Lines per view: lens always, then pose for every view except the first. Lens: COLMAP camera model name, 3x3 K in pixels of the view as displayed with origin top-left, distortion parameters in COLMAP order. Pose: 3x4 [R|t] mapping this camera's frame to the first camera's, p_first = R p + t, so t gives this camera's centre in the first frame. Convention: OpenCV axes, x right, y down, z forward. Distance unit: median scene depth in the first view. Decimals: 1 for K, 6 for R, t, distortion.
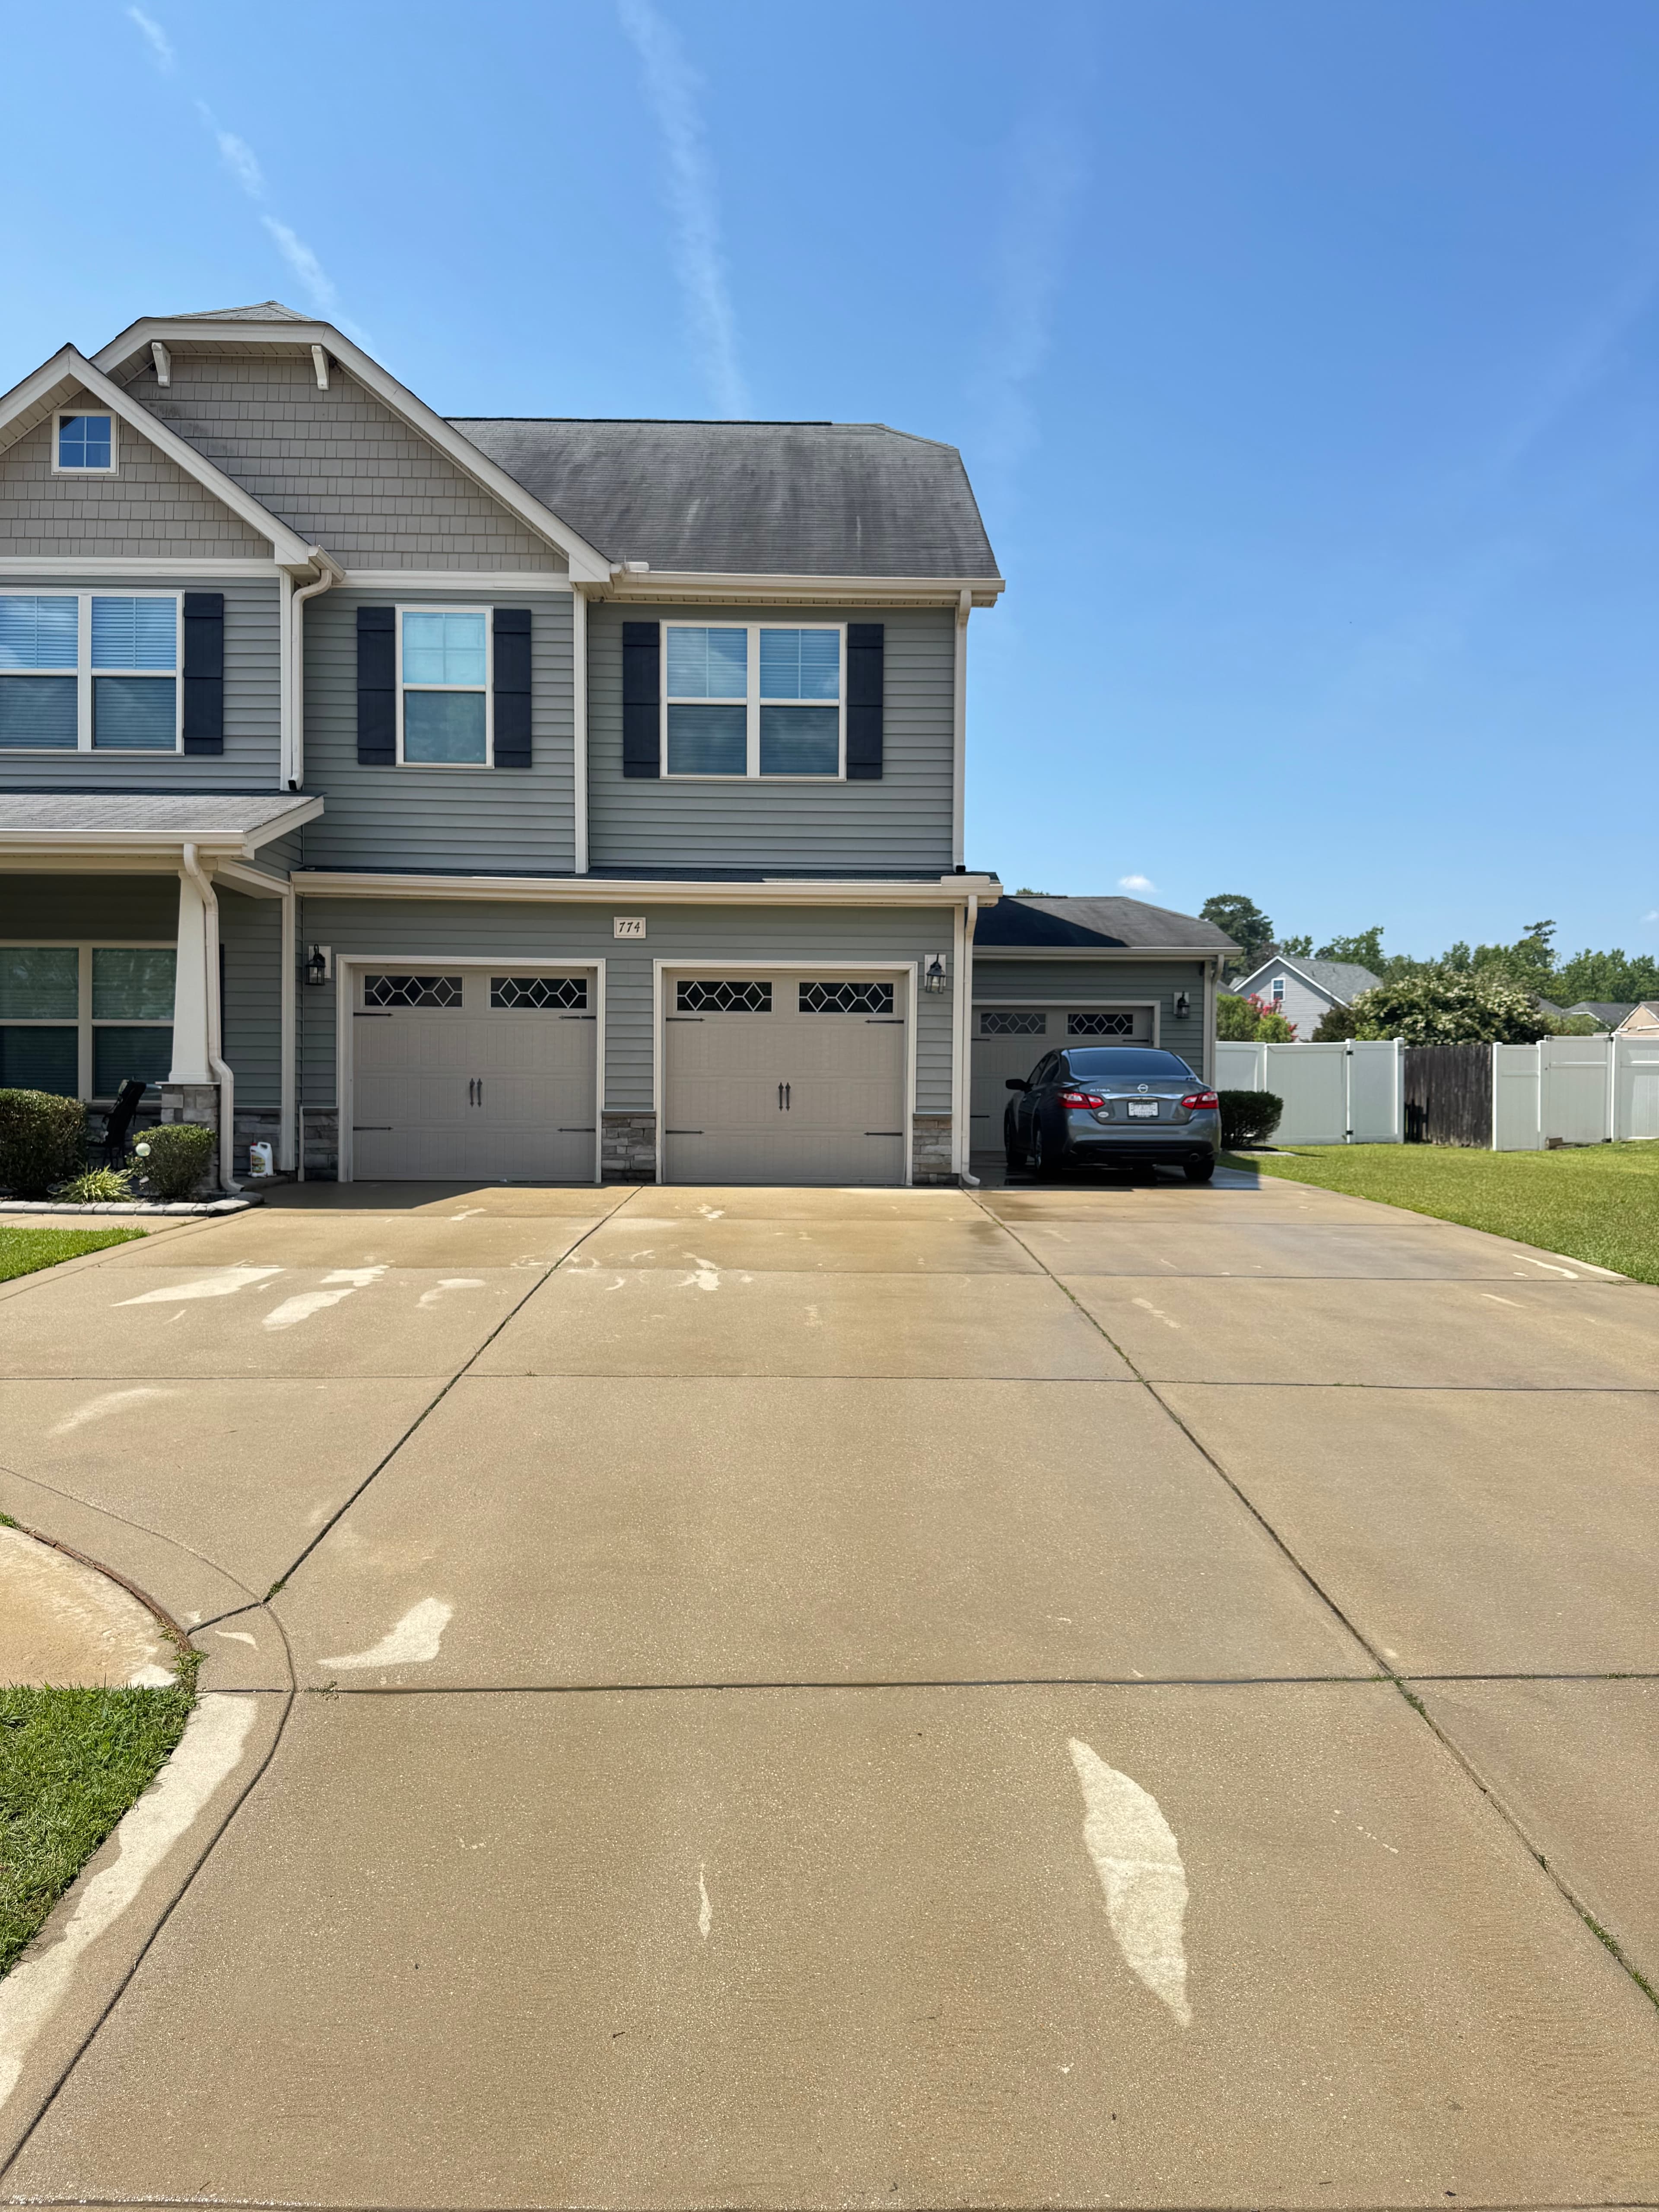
lens RADIAL K [[1618.3, 0, 865.7], [0, 1618.3, 1098.0], [0, 0, 1]] dist [0.009388, -0.005049]
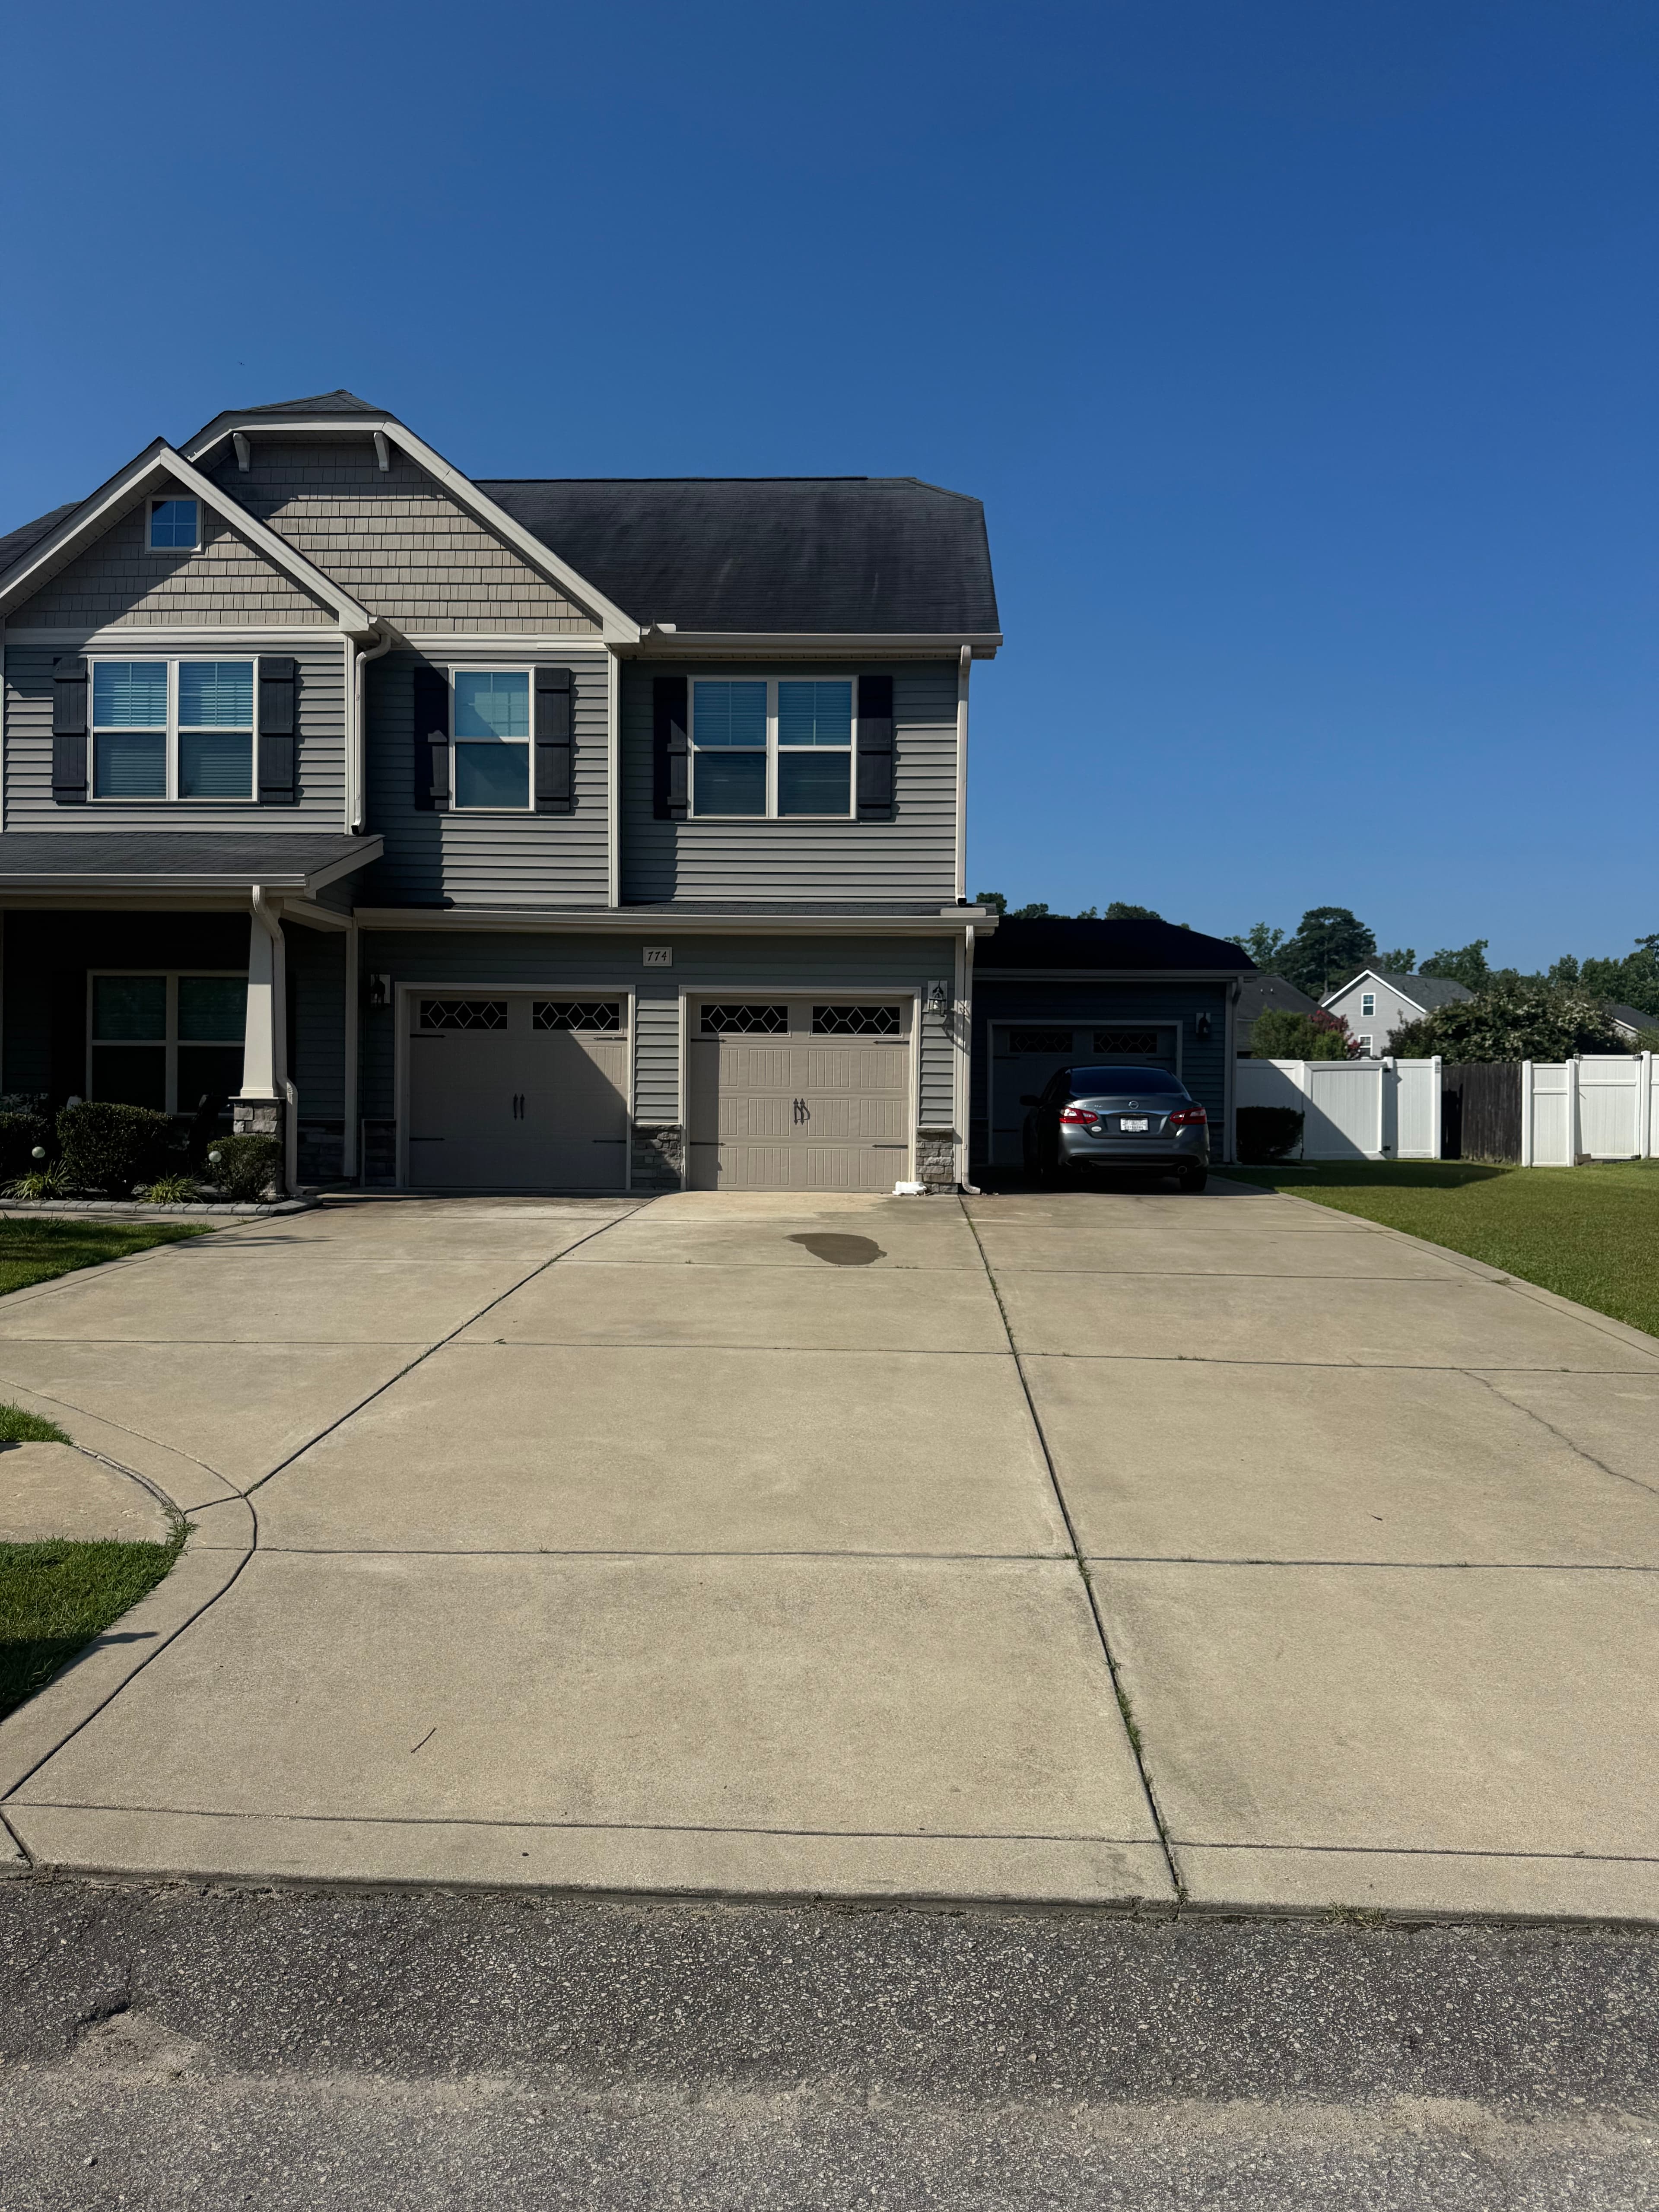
lens RADIAL K [[1635.8, 0, 875.1], [0, 1635.8, 1099.7], [0, 0, 1]] dist [0.037291, -0.041794]
pose [[0.998046, 0.002610, -0.062422, 0.069260], [-0.003098, 0.999965, -0.007721, -0.000405], [0.062400, 0.007899, 0.998020, -0.094638]]
